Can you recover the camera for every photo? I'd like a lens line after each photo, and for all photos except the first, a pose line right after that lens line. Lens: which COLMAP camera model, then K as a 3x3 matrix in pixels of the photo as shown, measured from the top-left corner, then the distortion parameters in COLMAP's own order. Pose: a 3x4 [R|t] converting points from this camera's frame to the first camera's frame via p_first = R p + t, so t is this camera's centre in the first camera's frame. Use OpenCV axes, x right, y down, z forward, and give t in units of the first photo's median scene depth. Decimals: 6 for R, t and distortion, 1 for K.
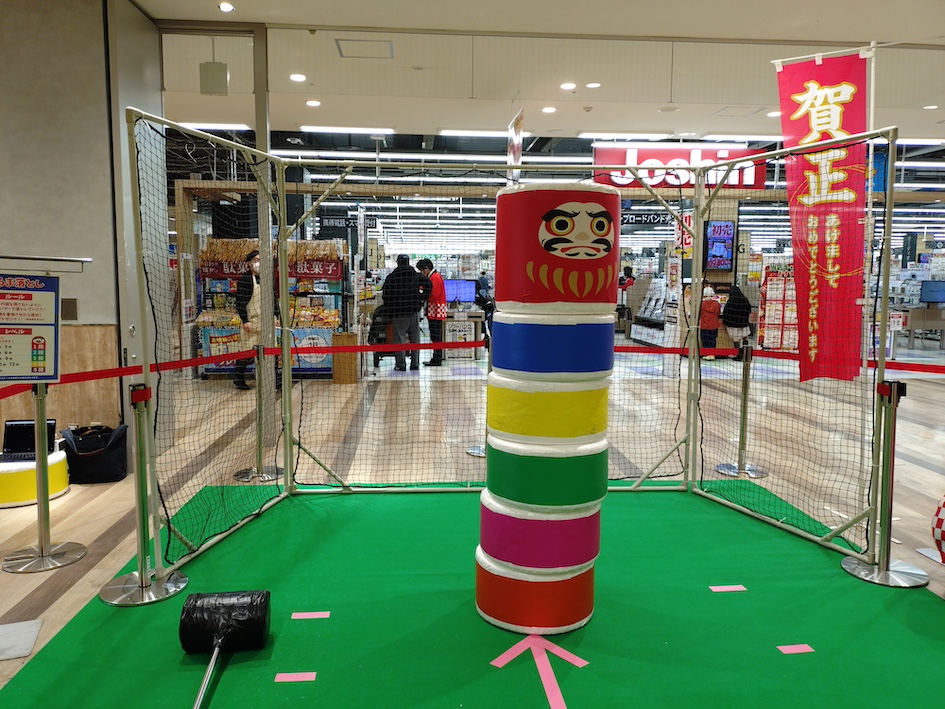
lens RADIAL K [[699.8, 0, 472.5], [0, 699.8, 354.5], [0, 0, 1]] dist [0.006058, 0.003640]
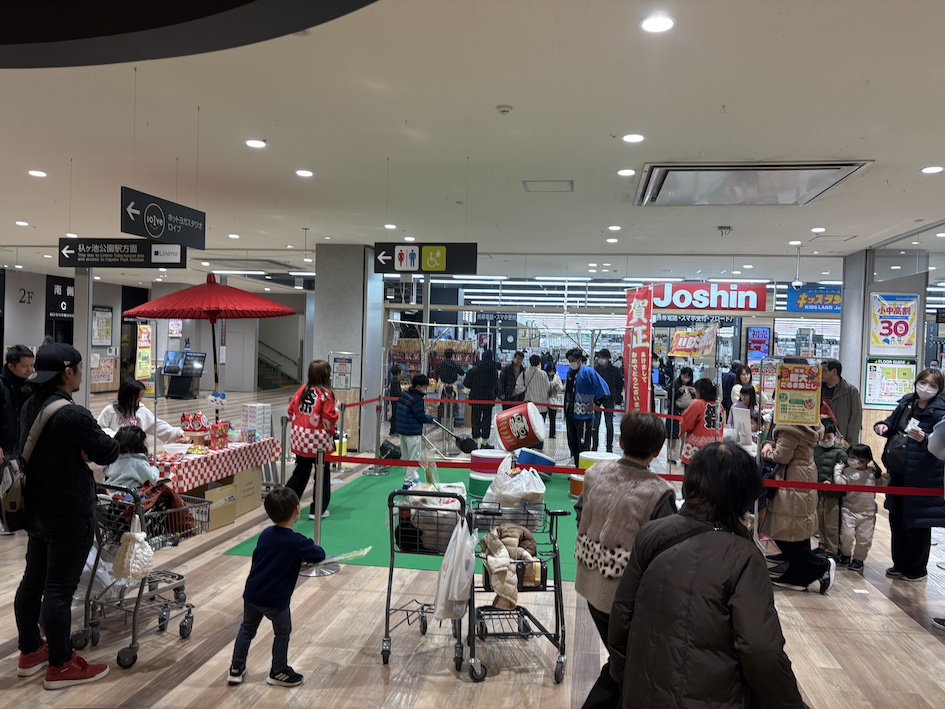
lens RADIAL K [[717.3, 0, 472.5], [0, 717.3, 354.5], [0, 0, 1]] dist [0.000711, 0.000247]
pose [[0.968051, 0.027541, -0.249235, 0.209590], [-0.053545, 0.993729, -0.098165, 0.030519], [0.244968, 0.108374, 0.963455, -0.565663]]
